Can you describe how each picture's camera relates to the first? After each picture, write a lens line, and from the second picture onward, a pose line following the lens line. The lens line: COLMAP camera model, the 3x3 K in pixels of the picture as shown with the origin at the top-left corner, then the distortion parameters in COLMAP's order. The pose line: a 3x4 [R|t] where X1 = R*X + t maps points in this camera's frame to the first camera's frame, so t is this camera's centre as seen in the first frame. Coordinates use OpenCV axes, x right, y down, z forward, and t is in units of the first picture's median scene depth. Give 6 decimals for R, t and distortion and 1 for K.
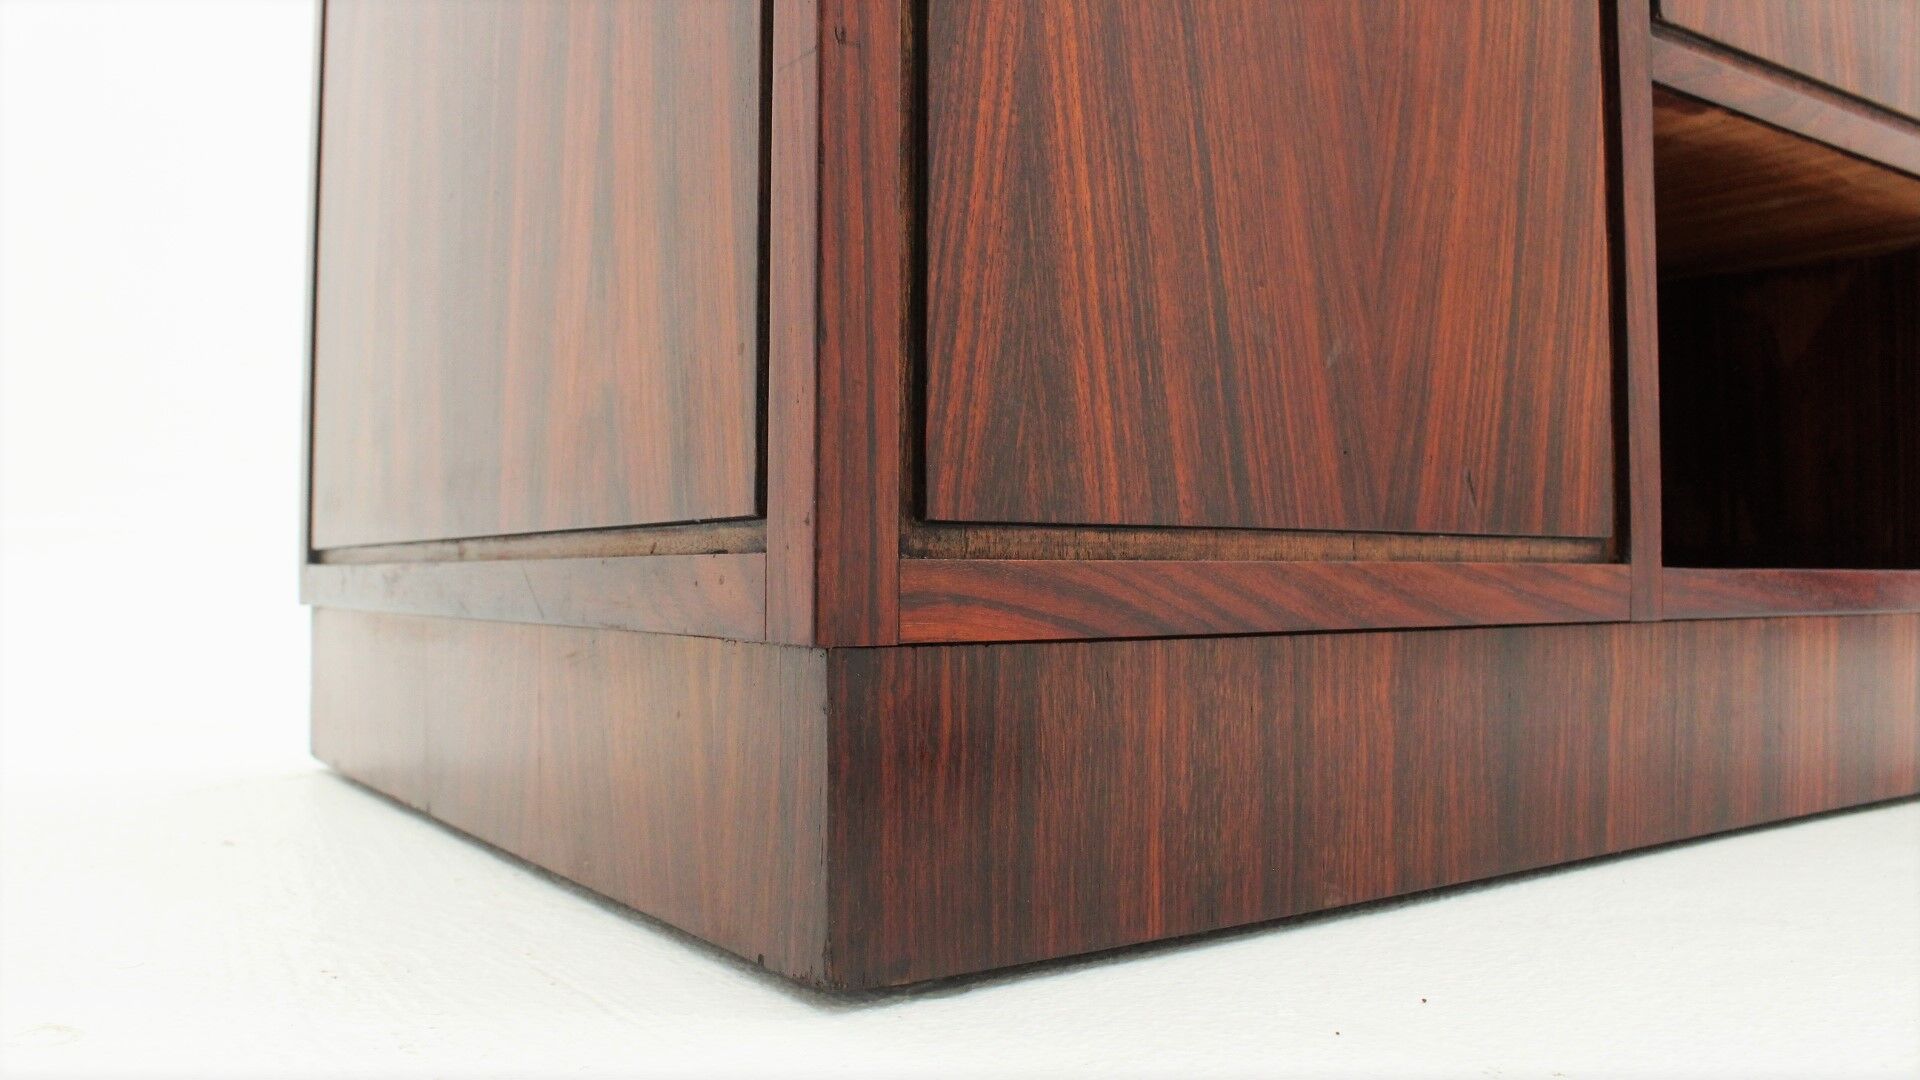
lens RADIAL K [[1489.3, 0, 965.0], [0, 1489.3, 548.3], [0, 0, 1]] dist [-0.070271, 0.006038]
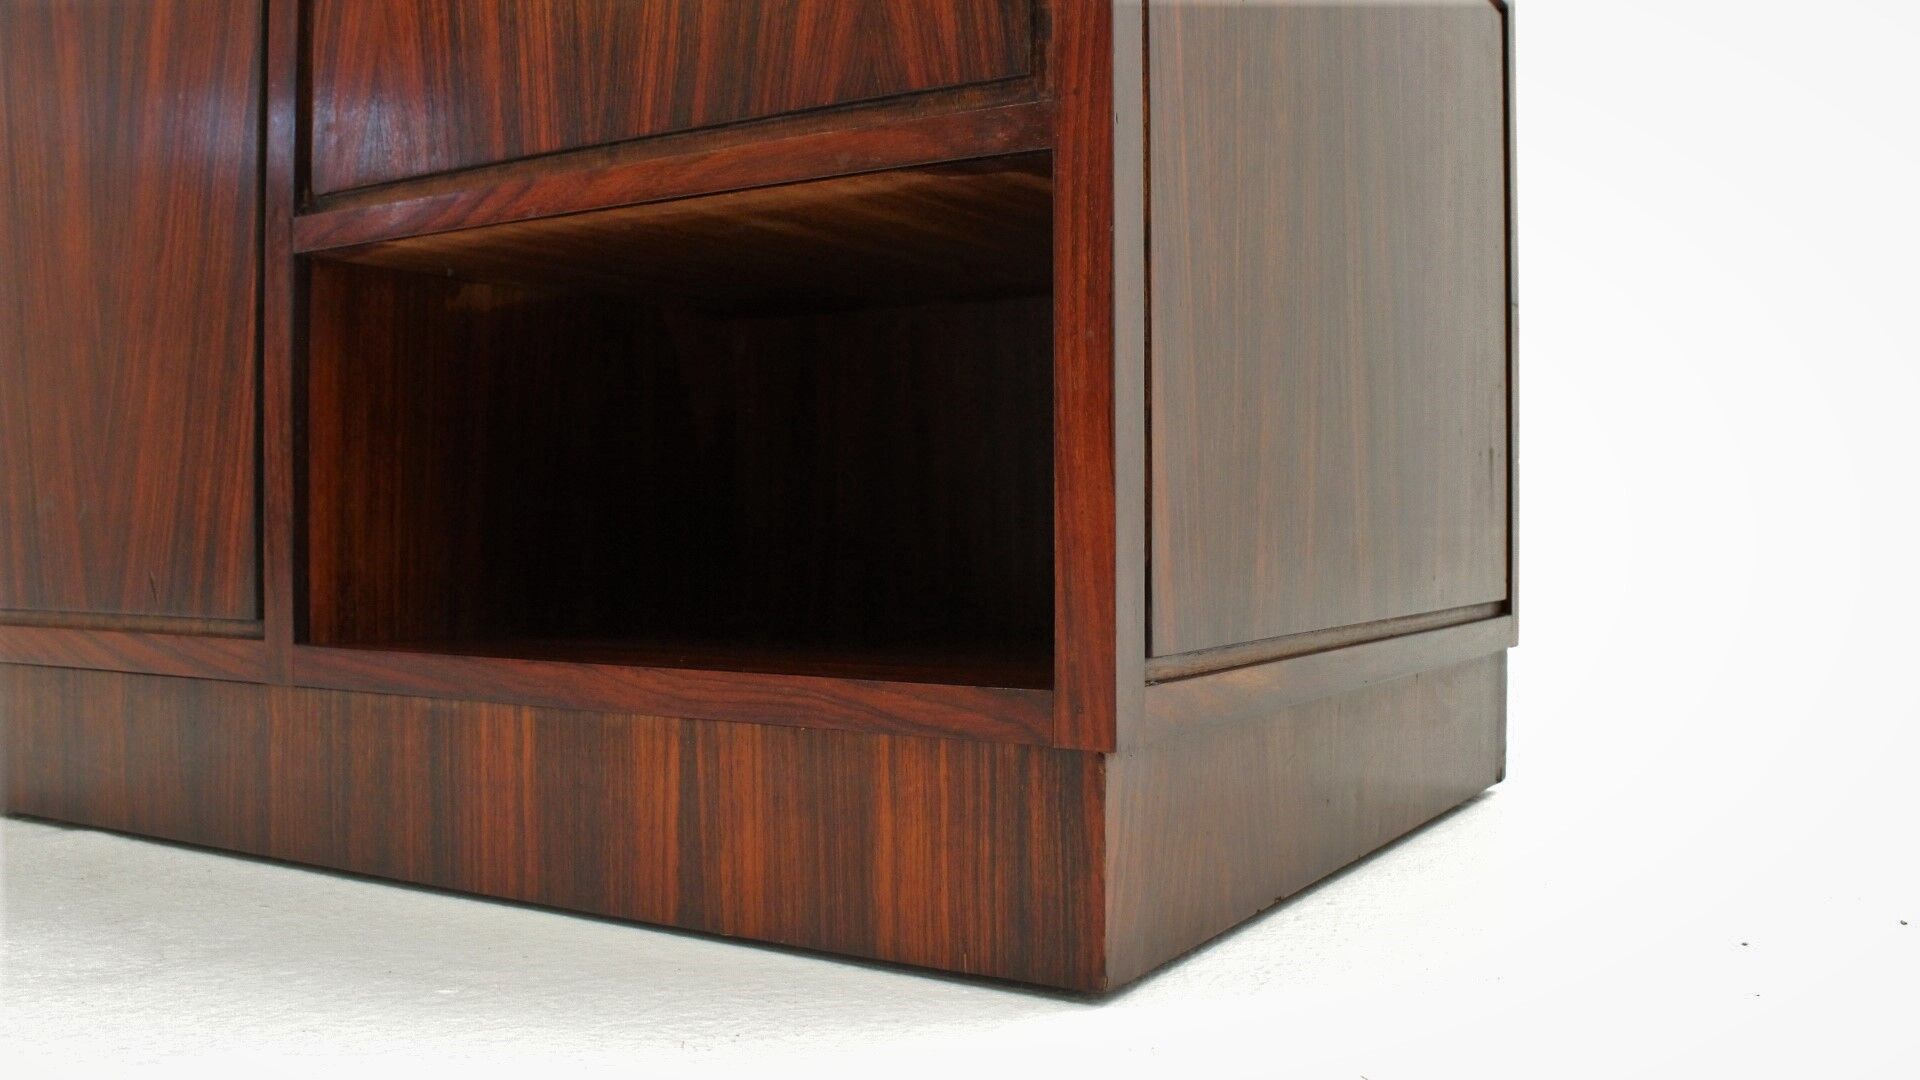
lens RADIAL K [[1601.0, 0, 957.1], [0, 1601.0, 543.8], [0, 0, 1]] dist [-0.043394, 0.005787]
pose [[0.419085, 0.010827, -0.907882, 2.288214], [0.021381, 0.999534, 0.021789, -0.107113], [0.907695, -0.028543, 0.418658, 1.106886]]
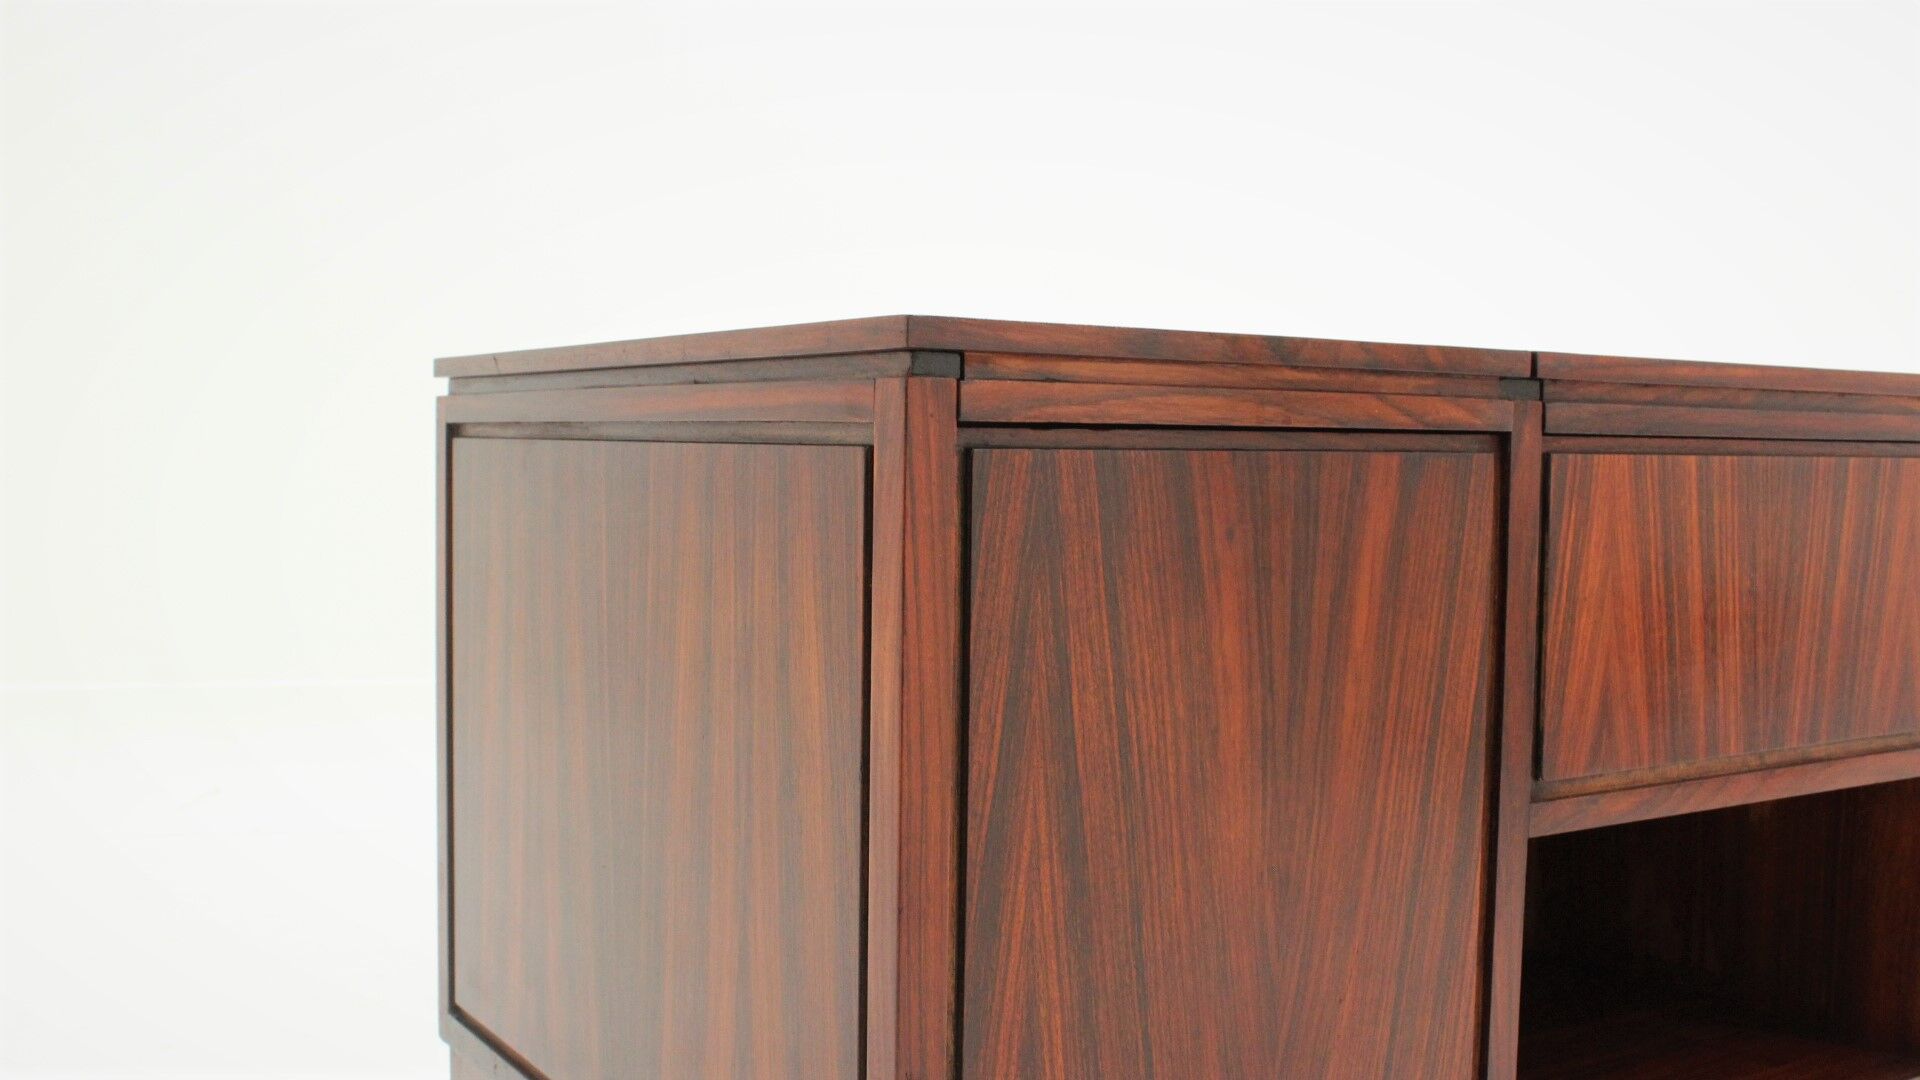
lens RADIAL K [[1871.0, 0, 925.8], [0, 1871.0, 589.2], [0, 0, 1]] dist [-0.074772, 0.000000]
pose [[0.998350, 0.019468, -0.054029, 0.026640], [-0.013713, 0.994387, 0.104910, -0.831809], [0.055768, -0.103996, 0.993013, -0.751556]]
